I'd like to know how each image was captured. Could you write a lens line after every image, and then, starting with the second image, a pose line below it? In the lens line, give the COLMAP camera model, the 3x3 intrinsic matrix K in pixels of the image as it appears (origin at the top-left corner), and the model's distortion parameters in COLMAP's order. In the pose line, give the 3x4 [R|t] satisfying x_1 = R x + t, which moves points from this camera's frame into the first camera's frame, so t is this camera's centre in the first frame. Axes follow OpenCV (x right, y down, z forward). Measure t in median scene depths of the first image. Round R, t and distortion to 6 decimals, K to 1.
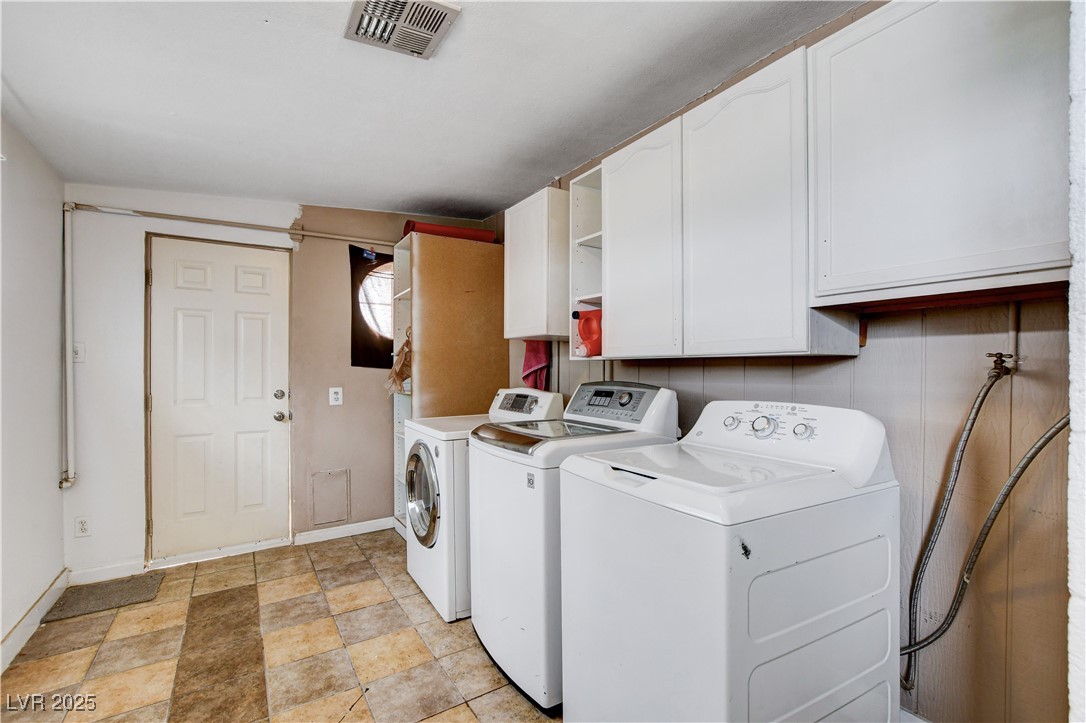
lens RADIAL K [[479.3, 0, 542.2], [0, 479.3, 370.6], [0, 0, 1]] dist [-0.020016, 0.005150]
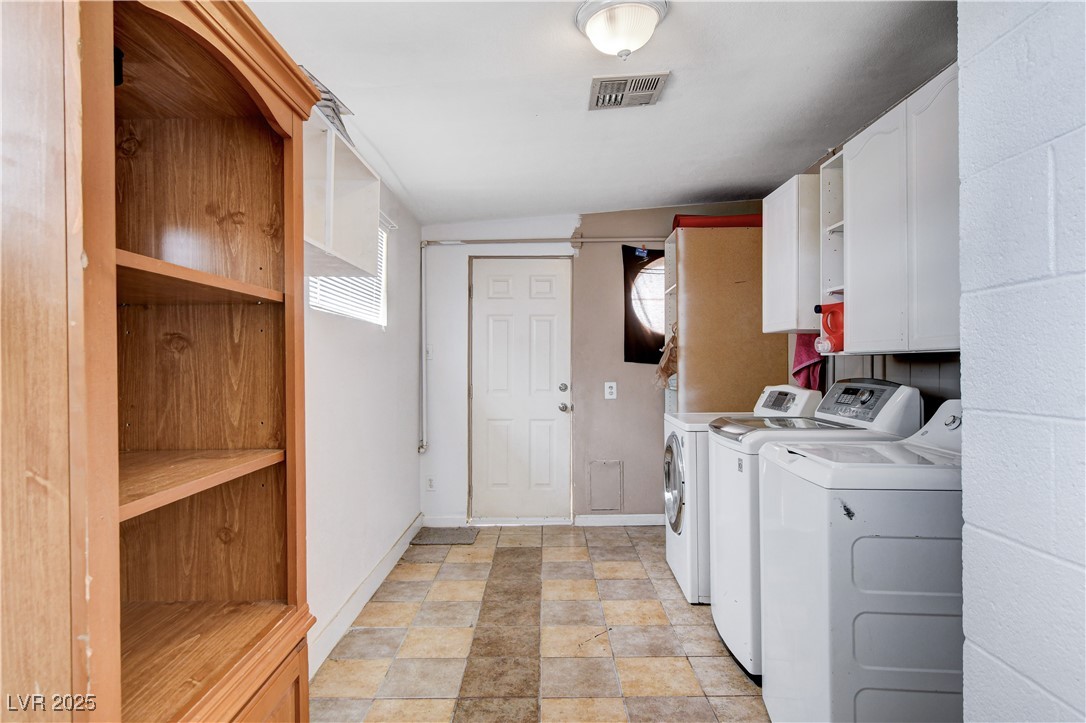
lens RADIAL K [[589.9, 0, 543.0], [0, 589.9, 361.5], [0, 0, 1]] dist [-0.000321, 0.000053]
pose [[0.842131, -0.002556, -0.539268, 0.201462], [-0.001804, 0.999970, -0.007558, 0.000043], [0.539271, 0.007337, 0.842101, -0.246509]]
